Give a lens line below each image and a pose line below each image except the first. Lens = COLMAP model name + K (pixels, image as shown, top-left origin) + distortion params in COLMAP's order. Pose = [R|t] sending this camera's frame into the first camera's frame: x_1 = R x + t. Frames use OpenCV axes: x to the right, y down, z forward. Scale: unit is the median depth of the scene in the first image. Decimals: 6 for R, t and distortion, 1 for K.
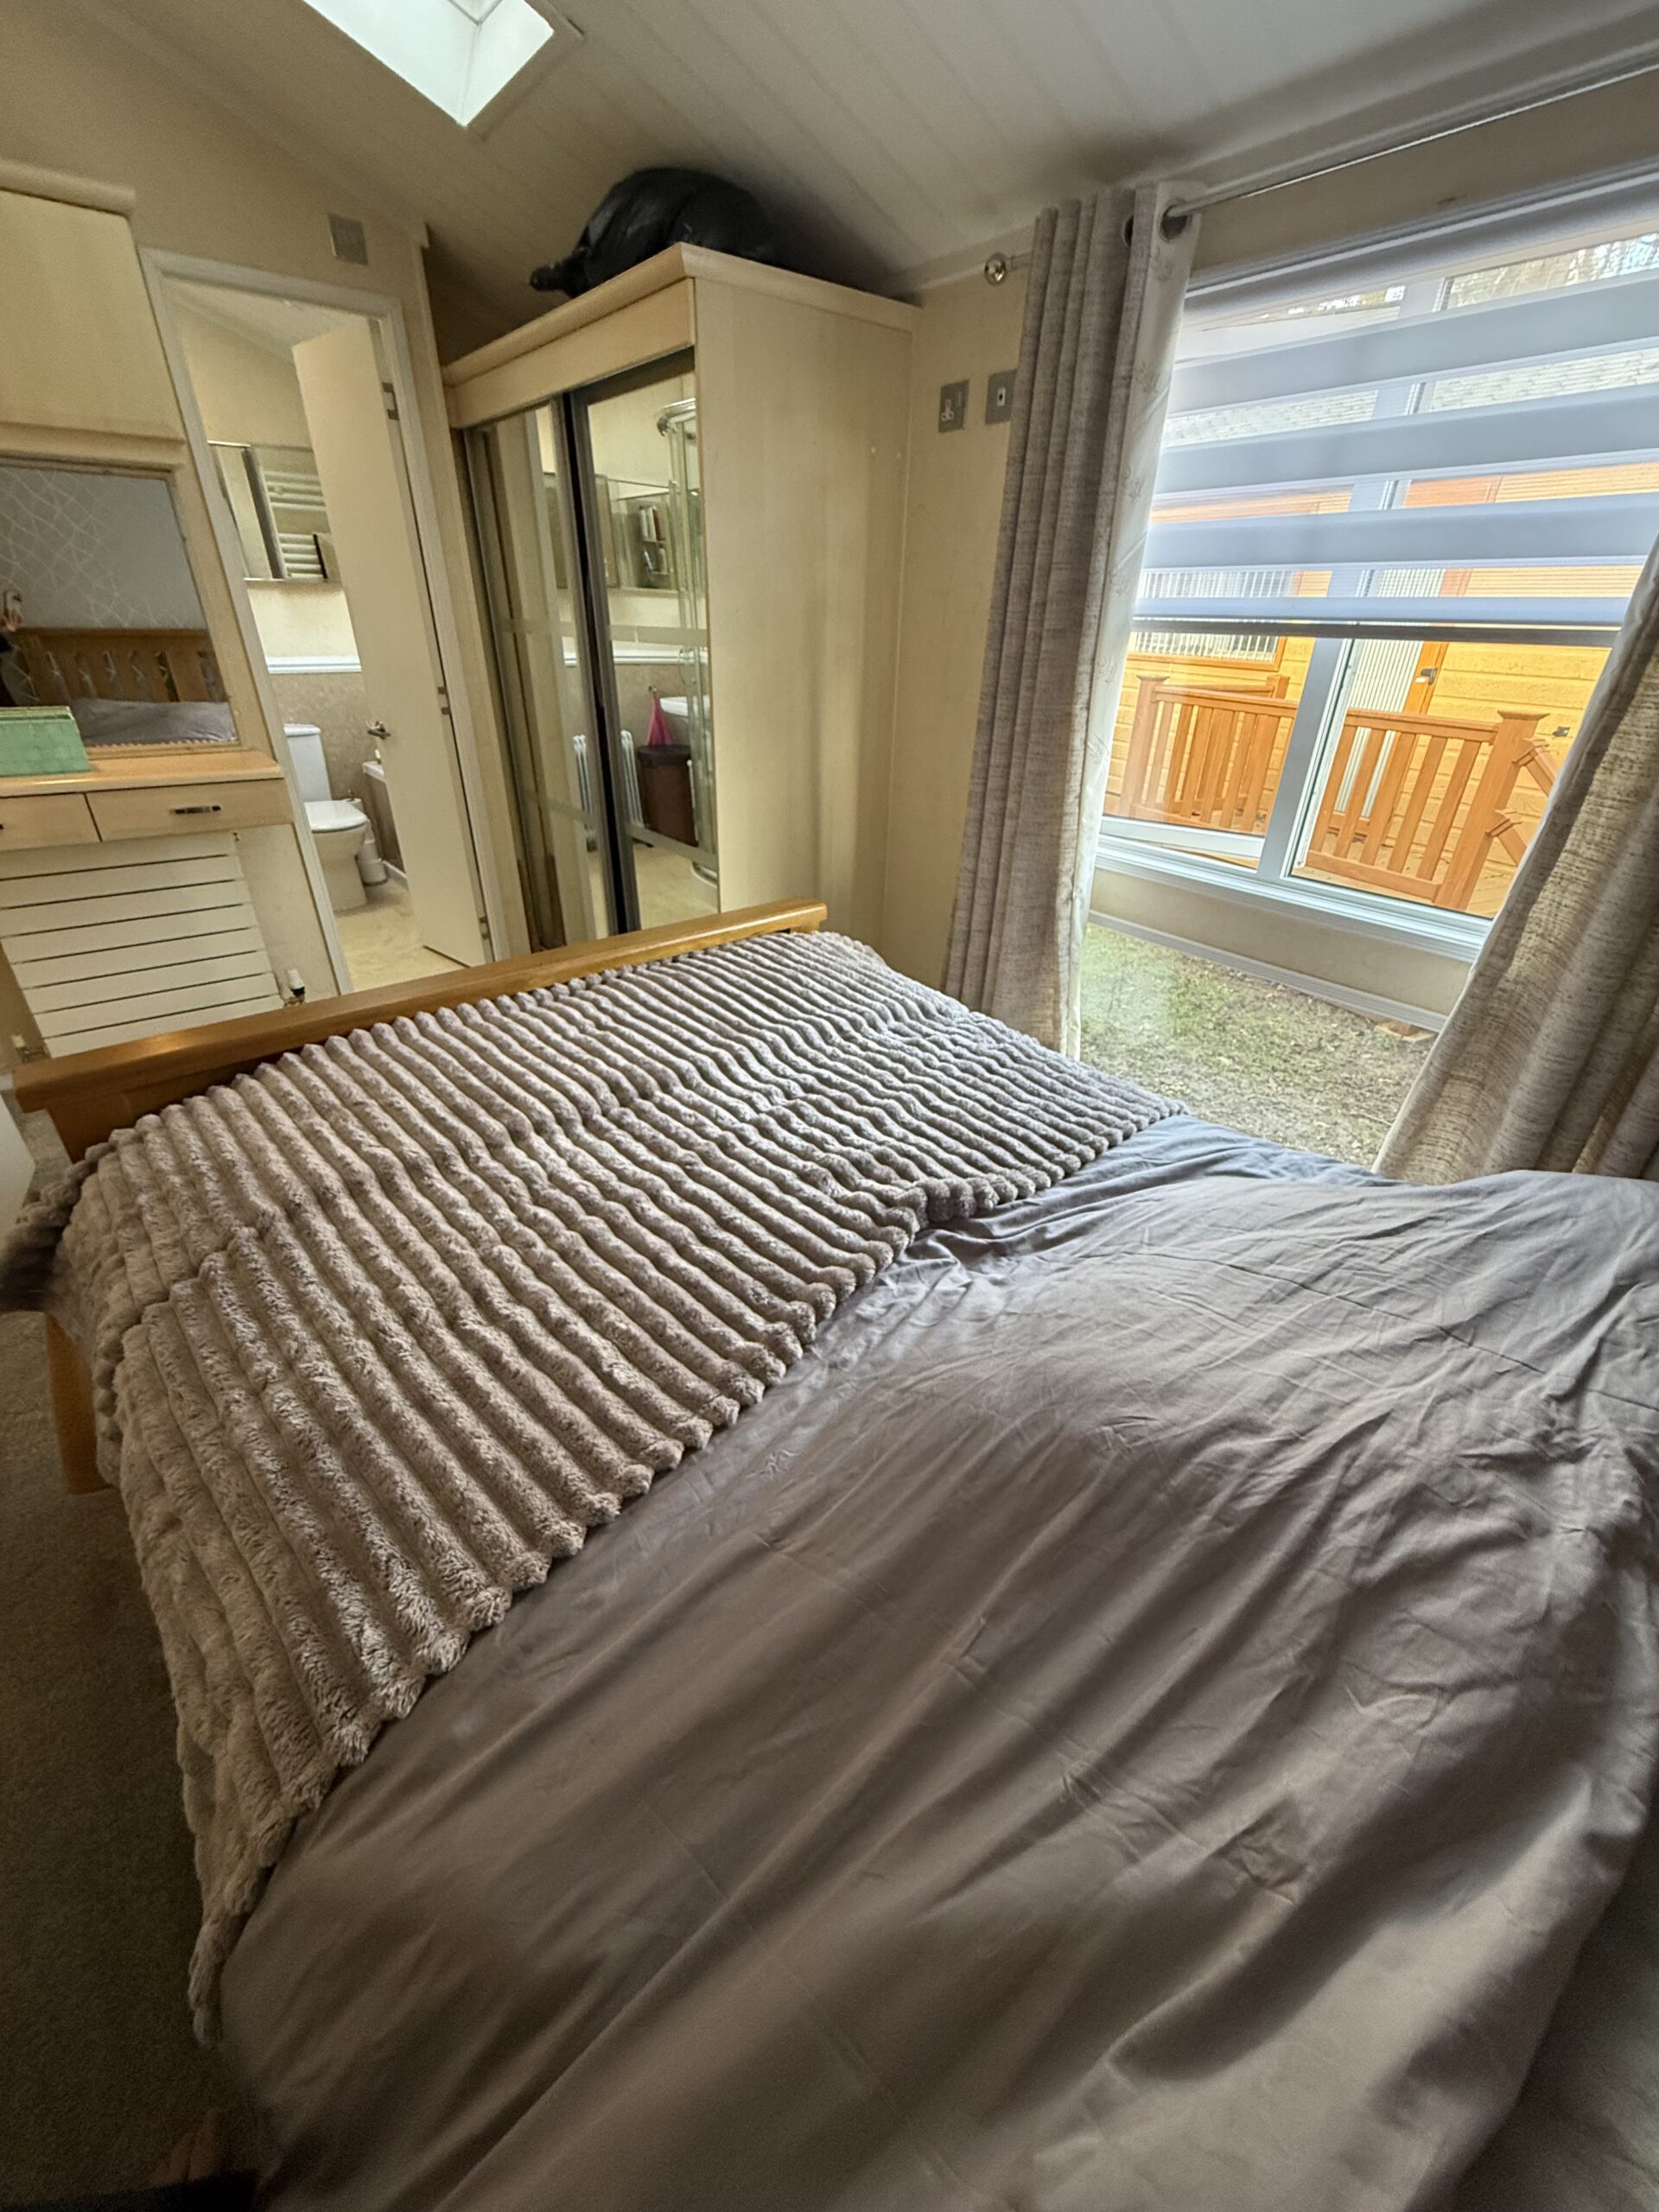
lens RADIAL K [[878.9, 0, 831.9], [0, 878.9, 1100.2], [0, 0, 1]] dist [0.001257, 0.000030]
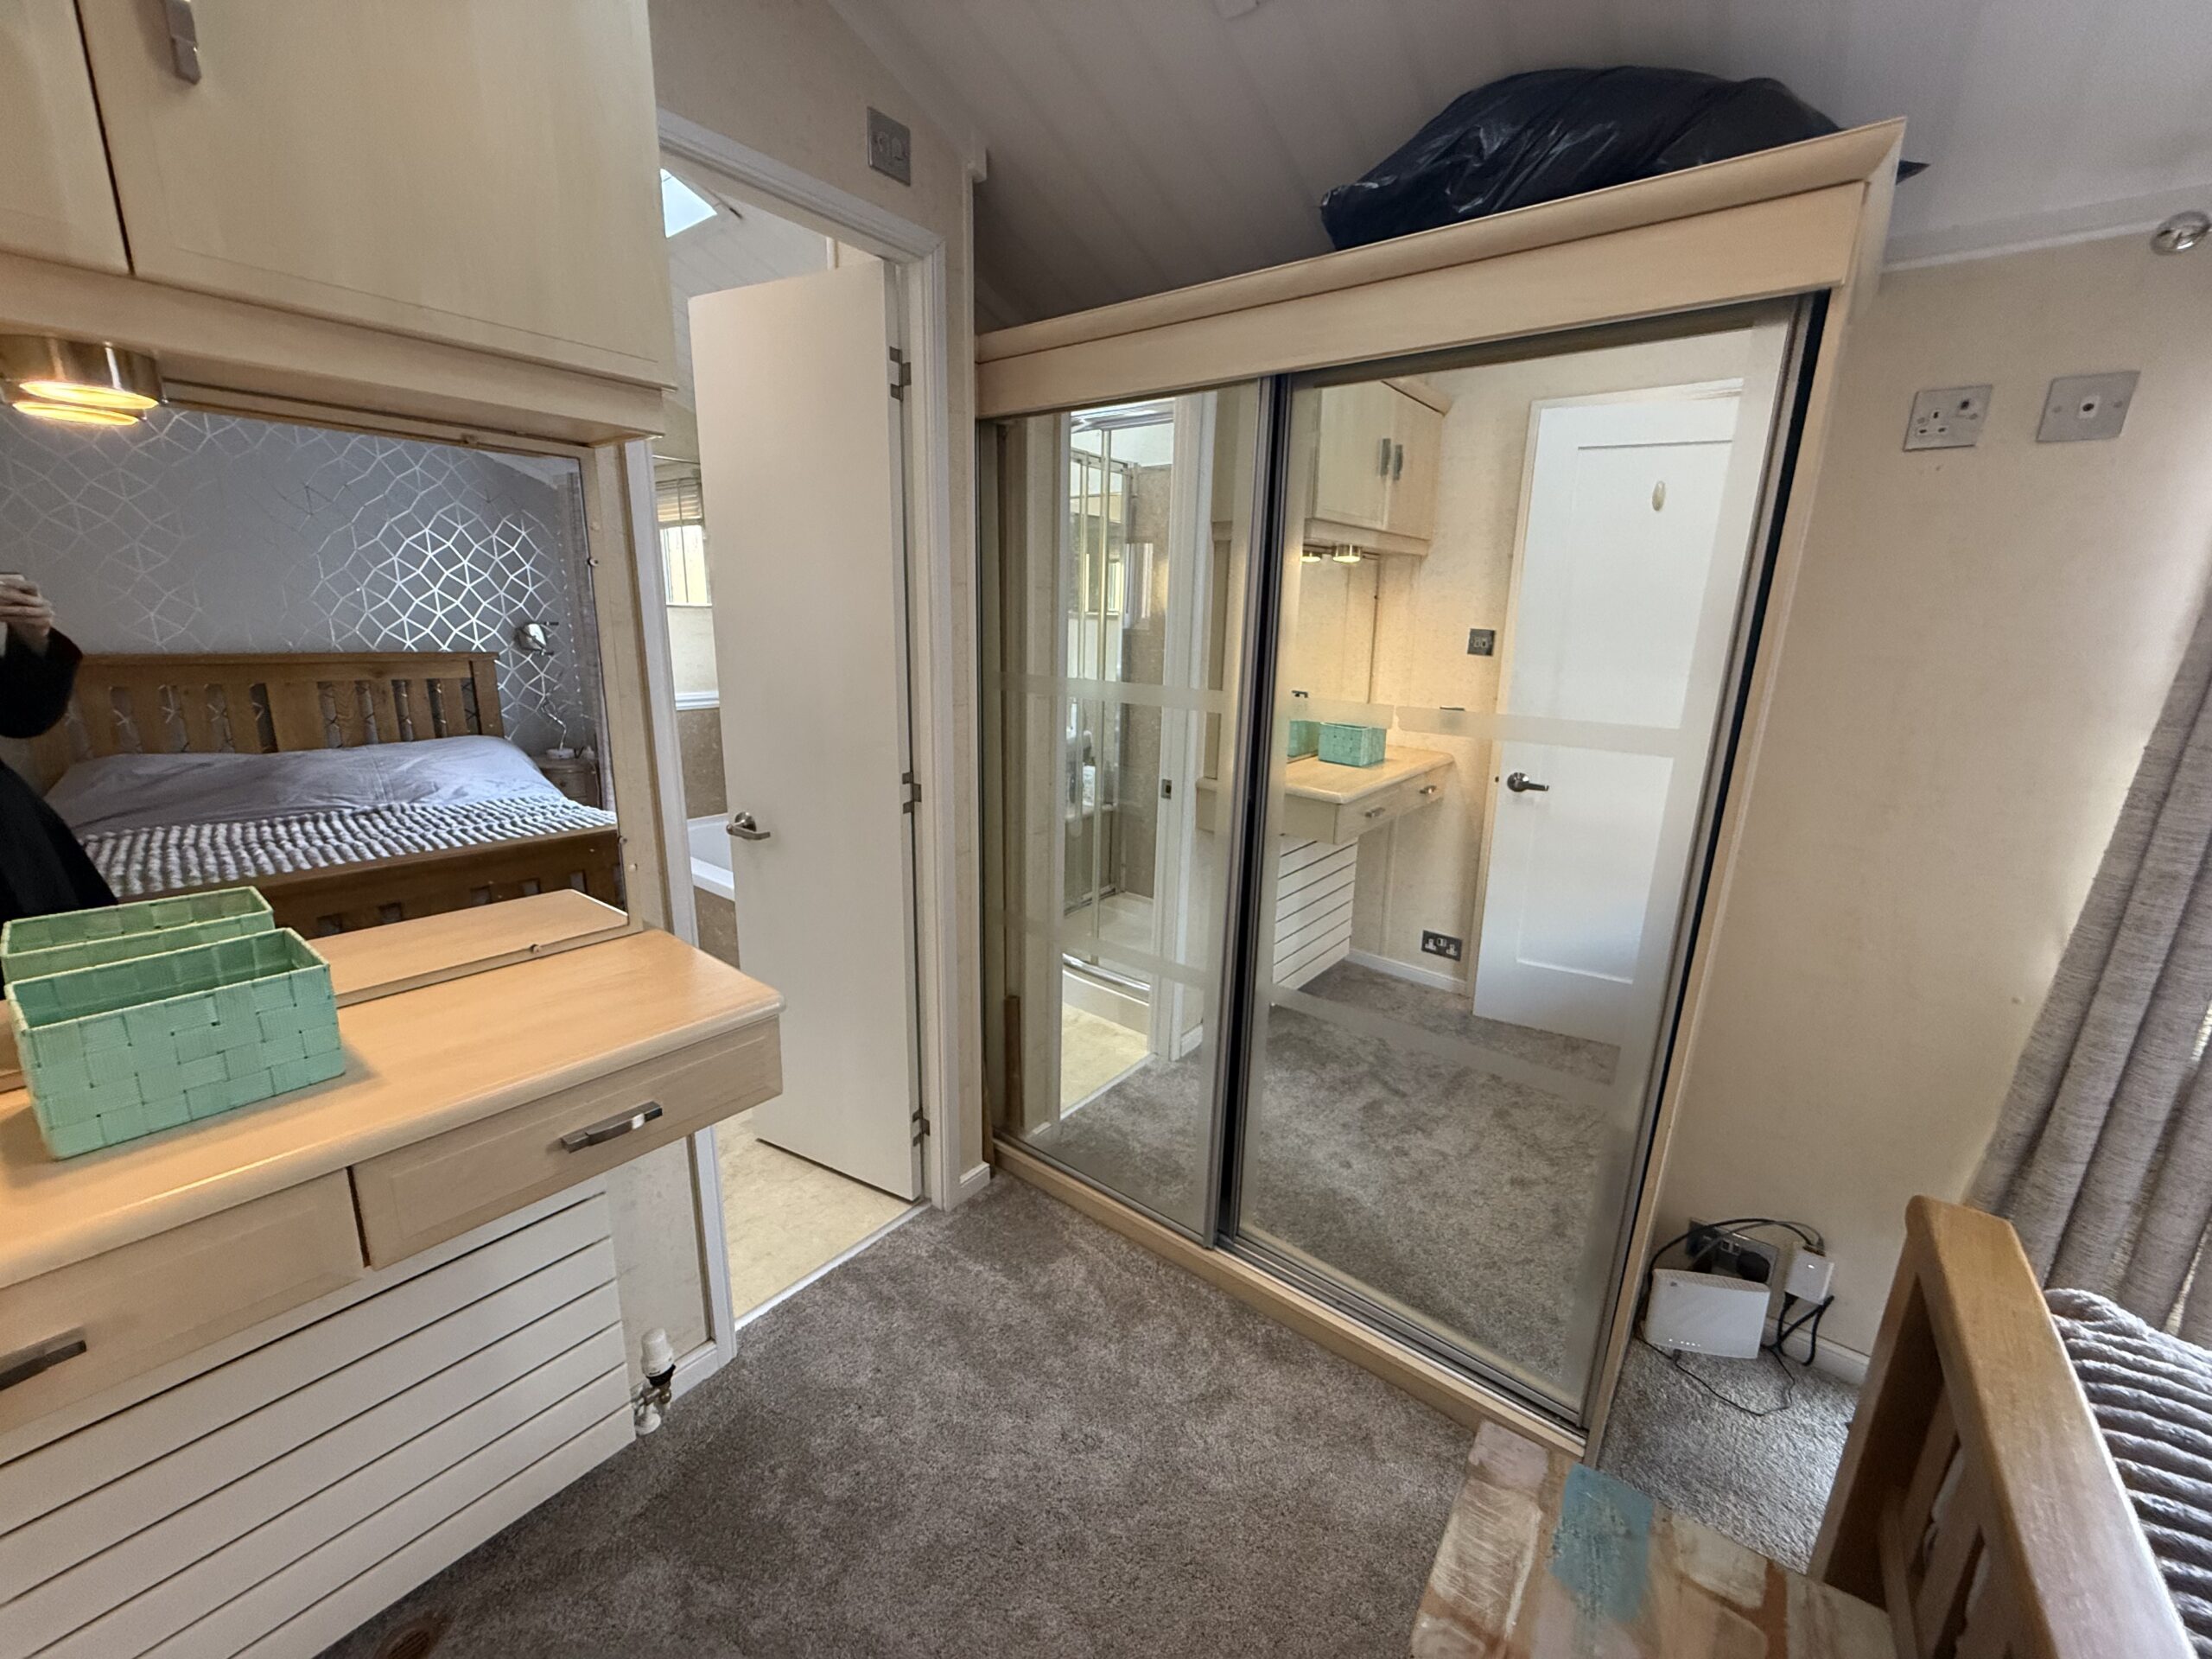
lens RADIAL K [[878.9, 0, 1099.1], [0, 878.9, 827.3], [0, 0, 1]] dist [0.001257, 0.000030]
pose [[0.976545, -0.052730, 0.208758, -0.492324], [0.103540, 0.965093, -0.240574, -0.300018], [-0.188785, 0.256546, 0.947916, 0.439956]]
